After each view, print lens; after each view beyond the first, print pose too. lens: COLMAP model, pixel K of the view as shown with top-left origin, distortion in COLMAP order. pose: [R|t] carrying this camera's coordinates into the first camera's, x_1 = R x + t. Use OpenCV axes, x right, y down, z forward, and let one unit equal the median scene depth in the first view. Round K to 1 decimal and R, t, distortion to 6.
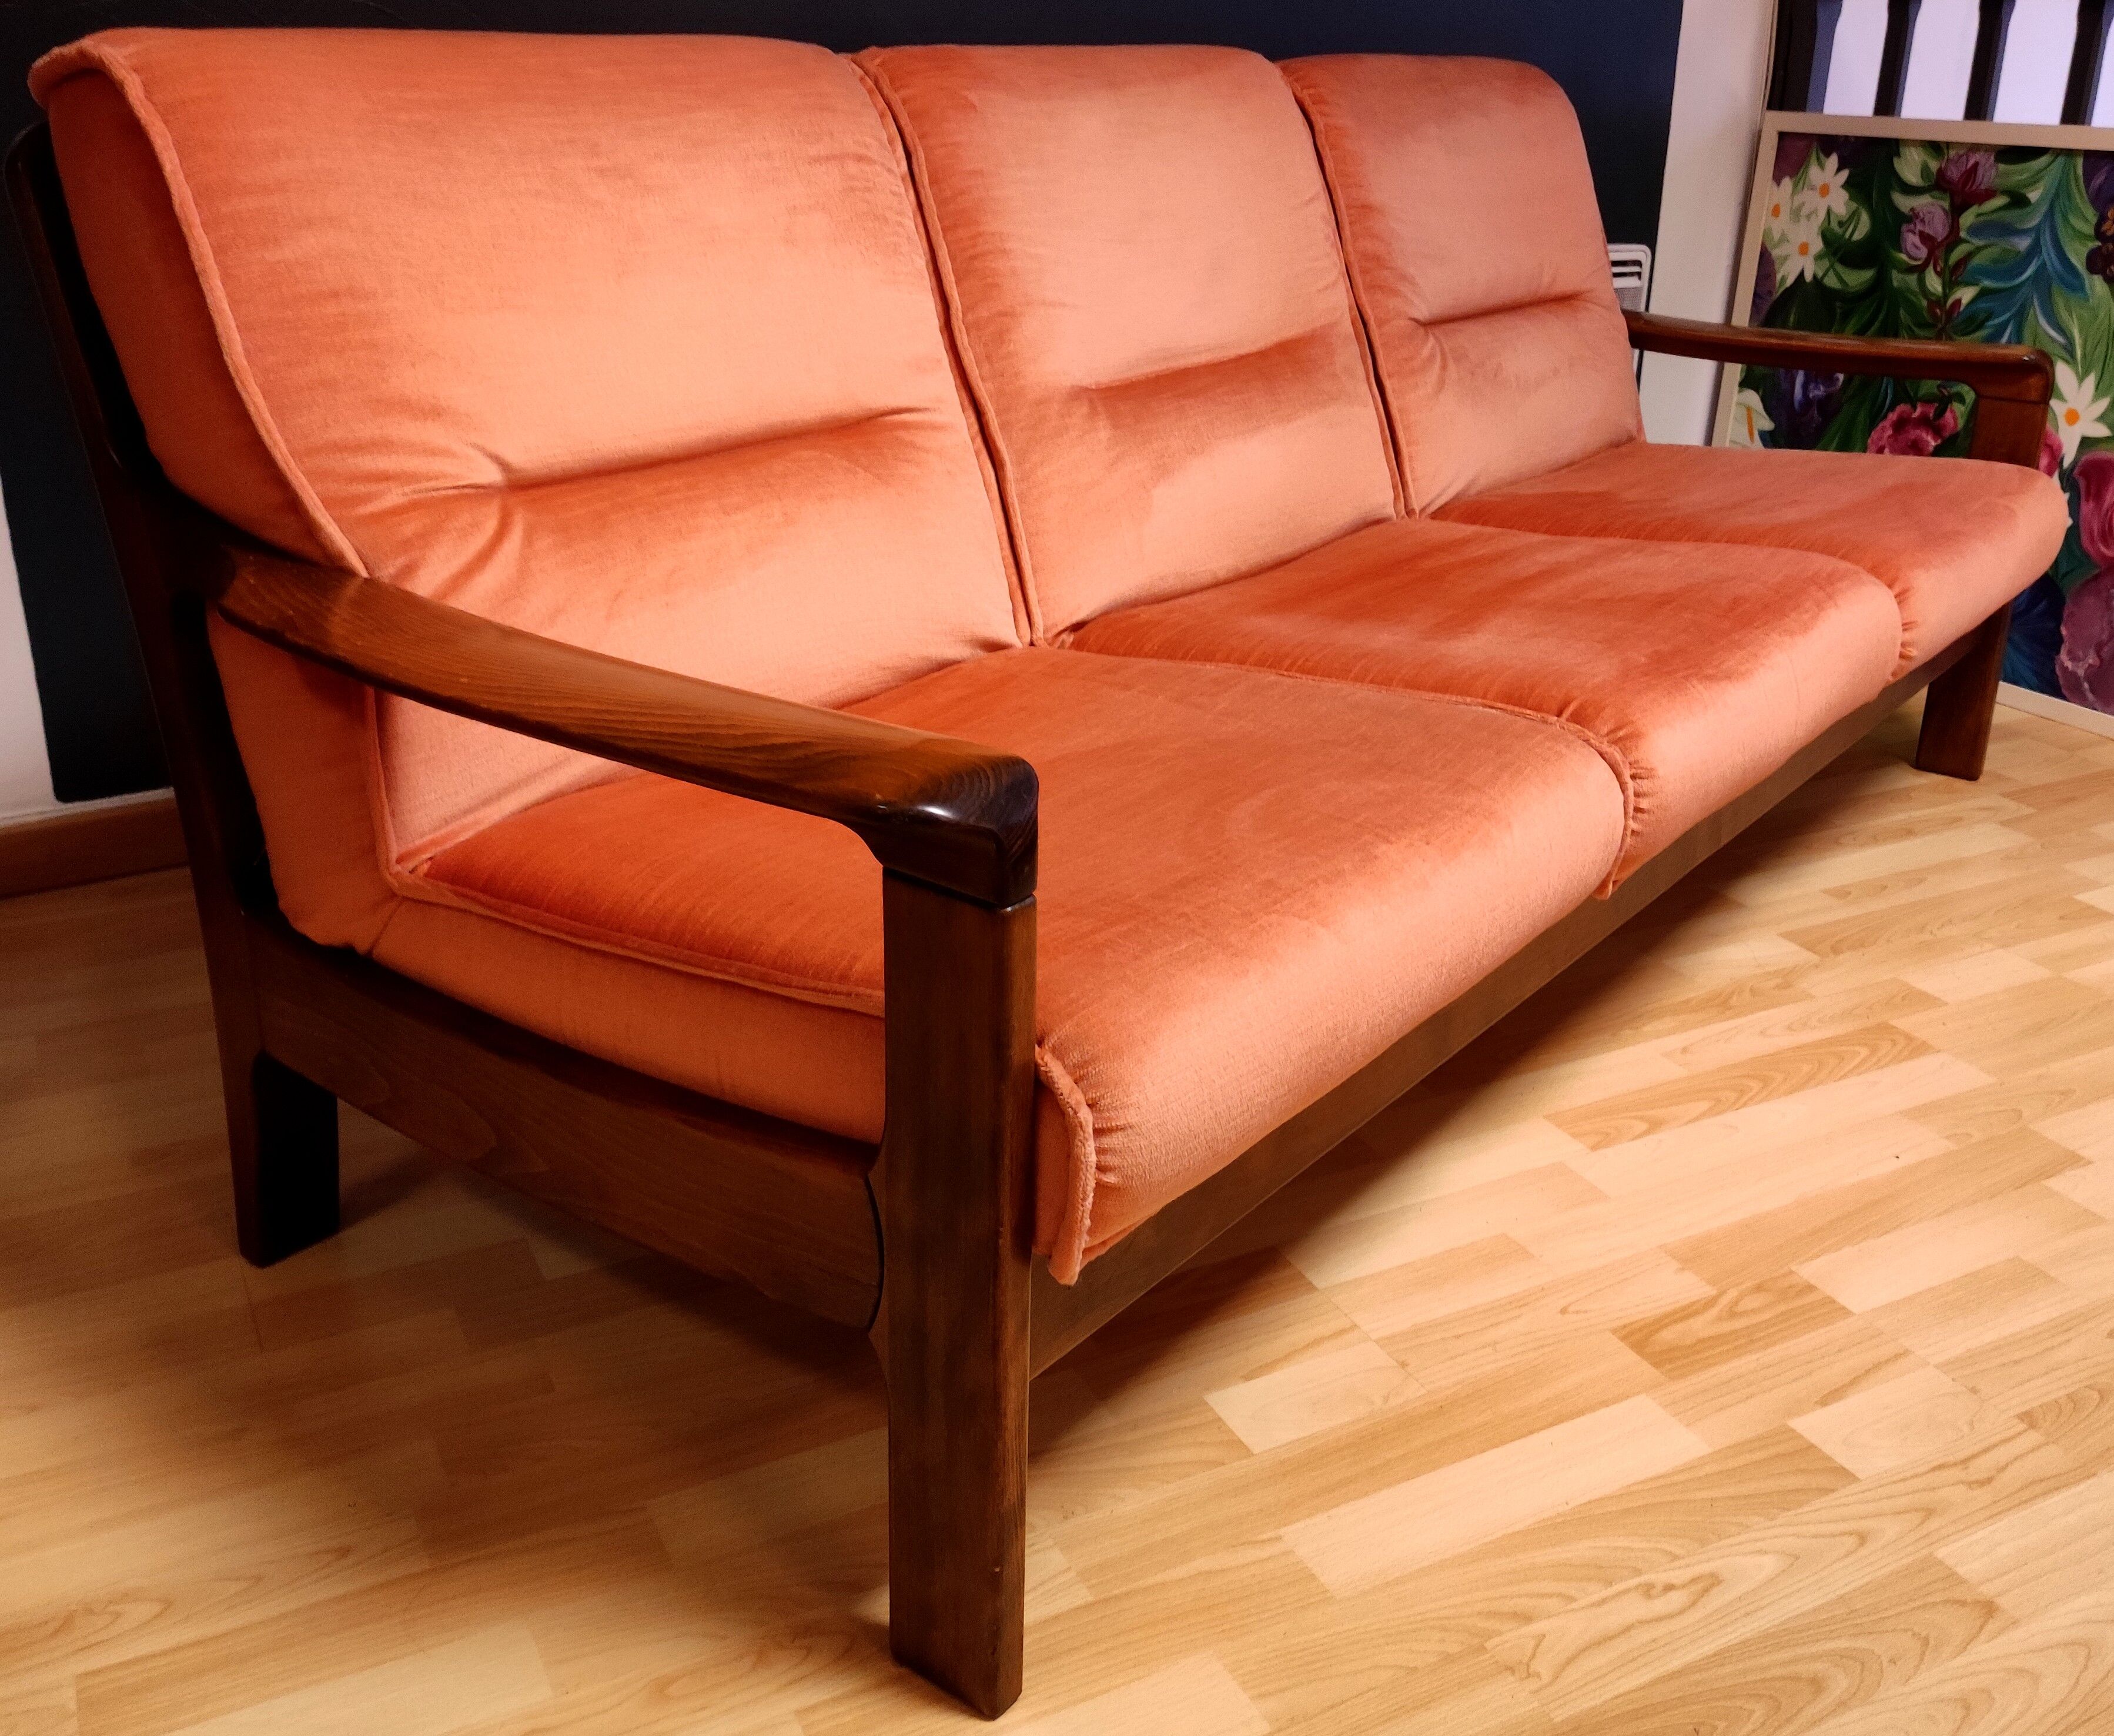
lens RADIAL K [[2083.0, 0, 1057.0], [0, 2083.0, 868.0], [0, 0, 1]] dist [-0.007219, -0.005692]
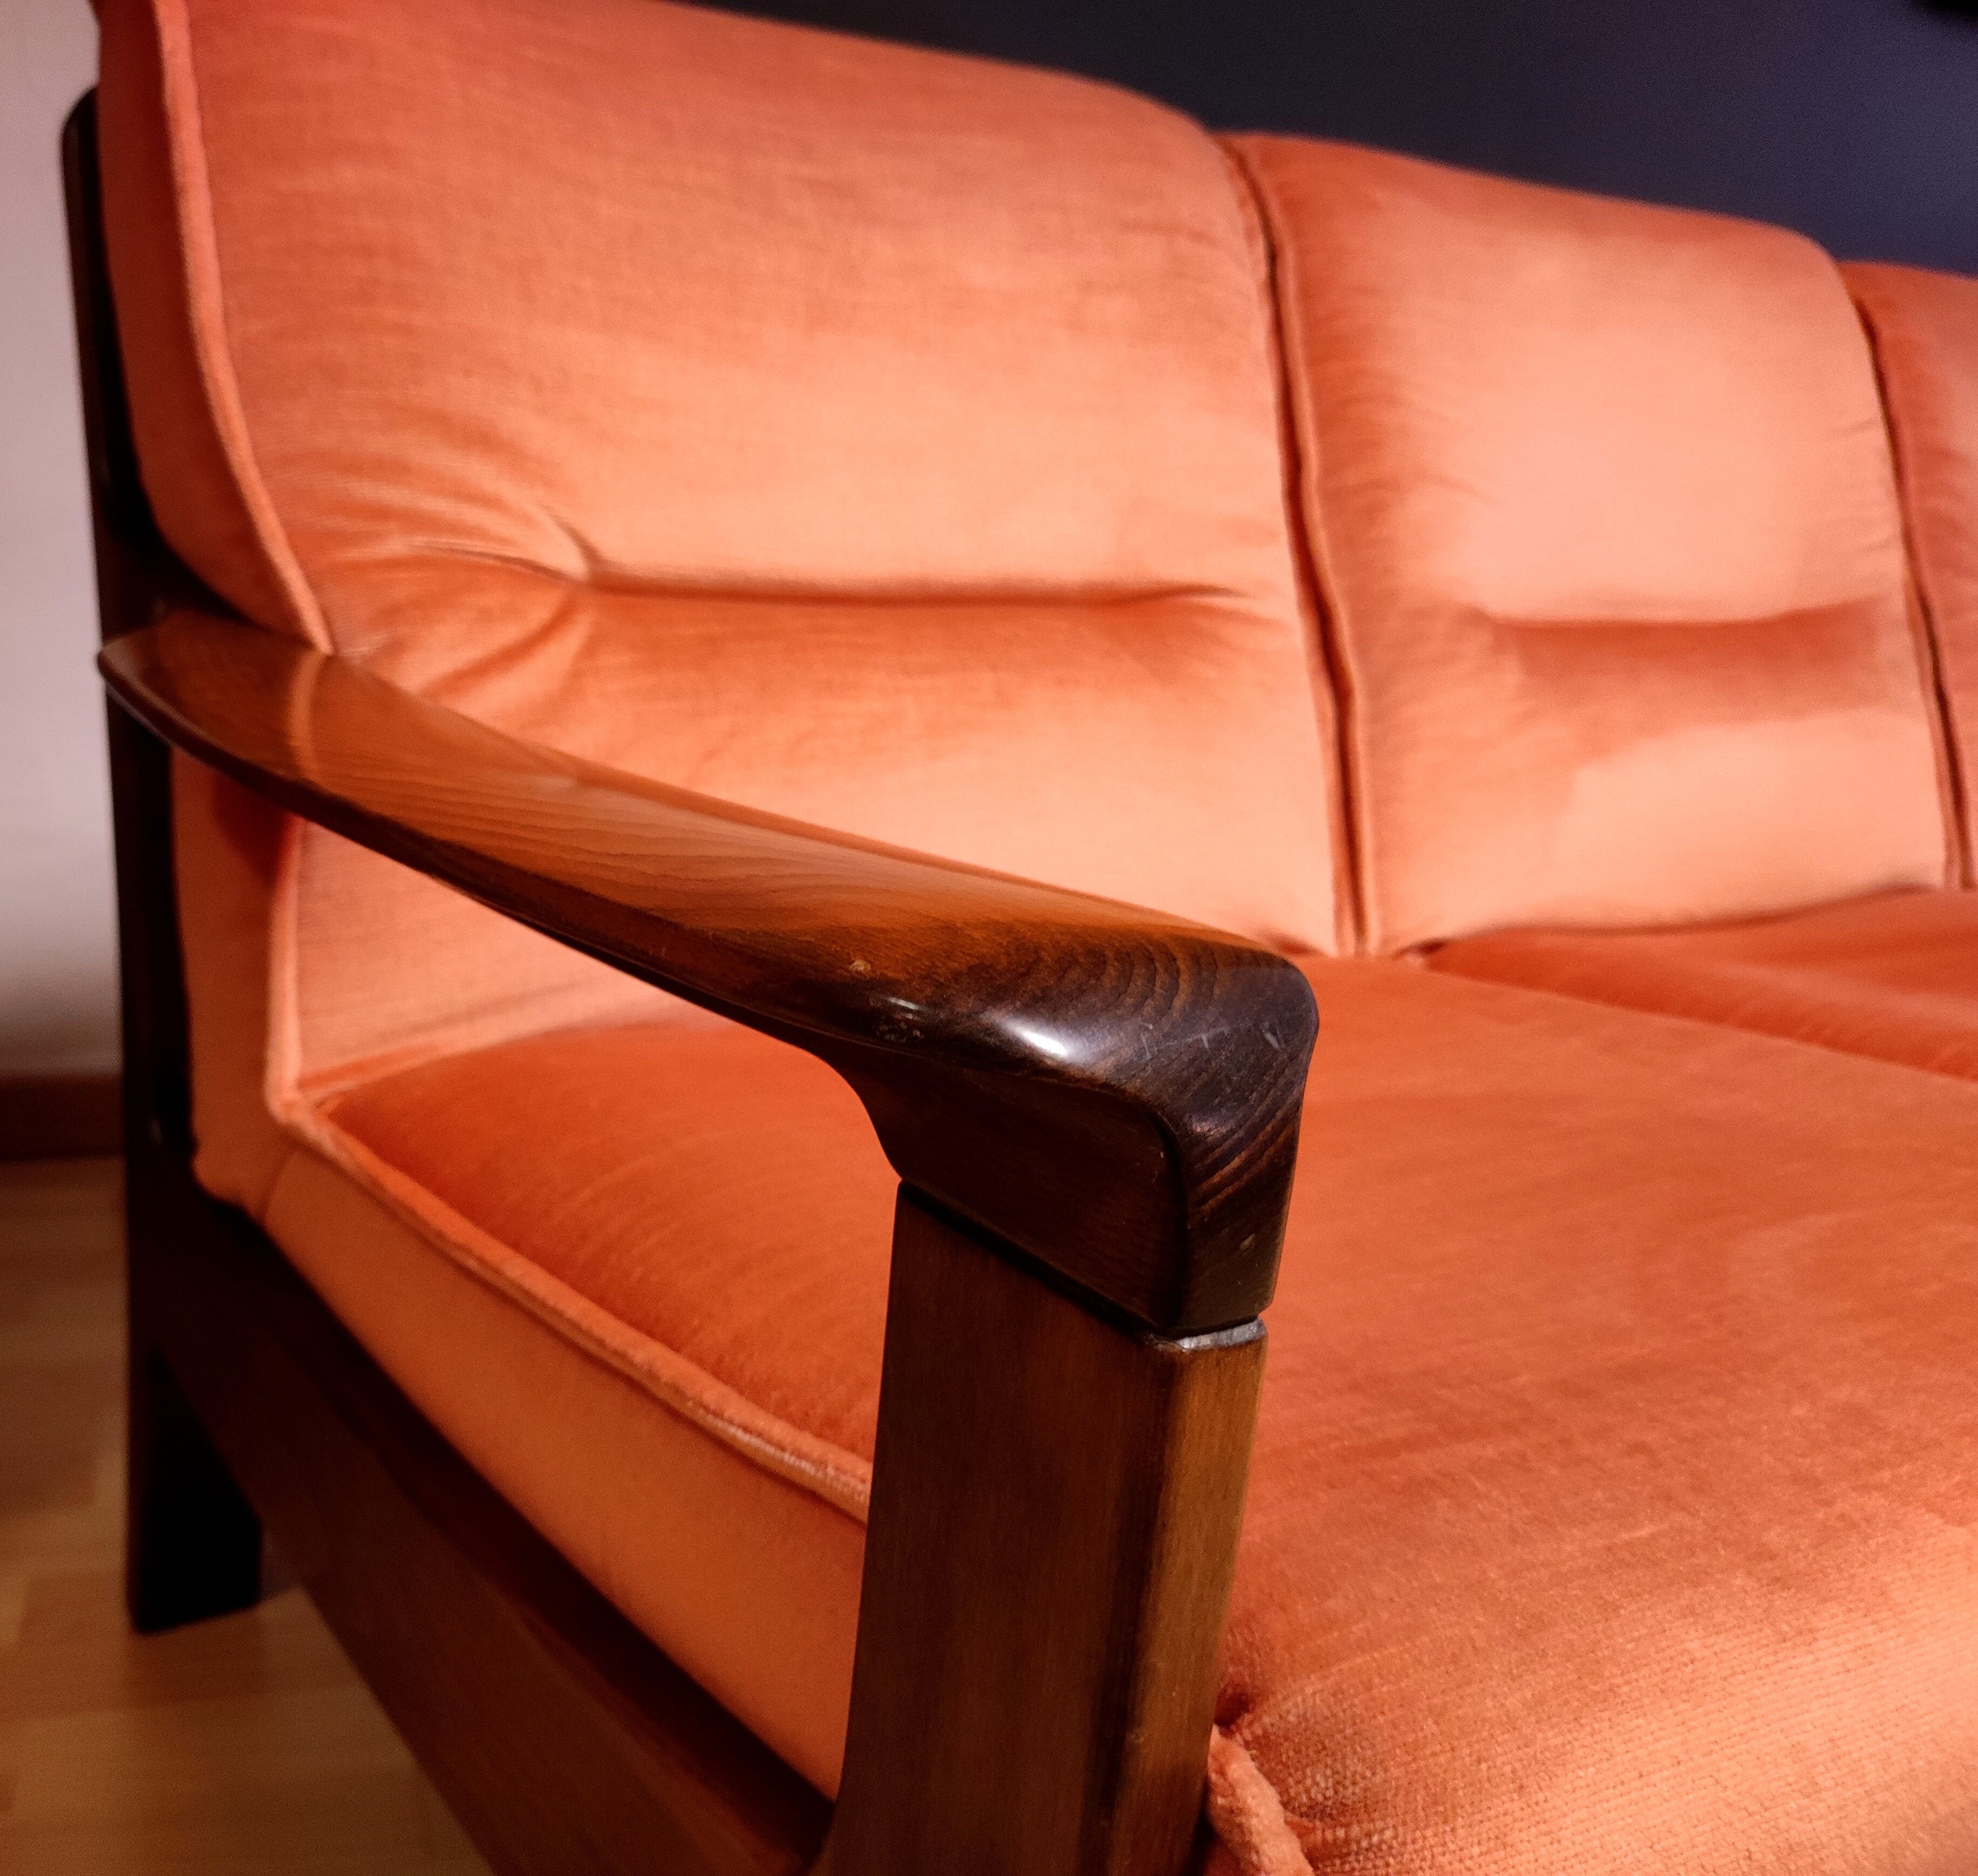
lens RADIAL K [[1855.7, 0, 721.2], [0, 1855.7, 941.0], [0, 0, 1]] dist [-0.010077, -0.002043]
pose [[0.929530, 0.132248, -0.344215, 0.002839], [-0.189197, 0.972284, -0.137363, 0.007950], [0.316508, 0.192808, 0.928788, 0.488024]]
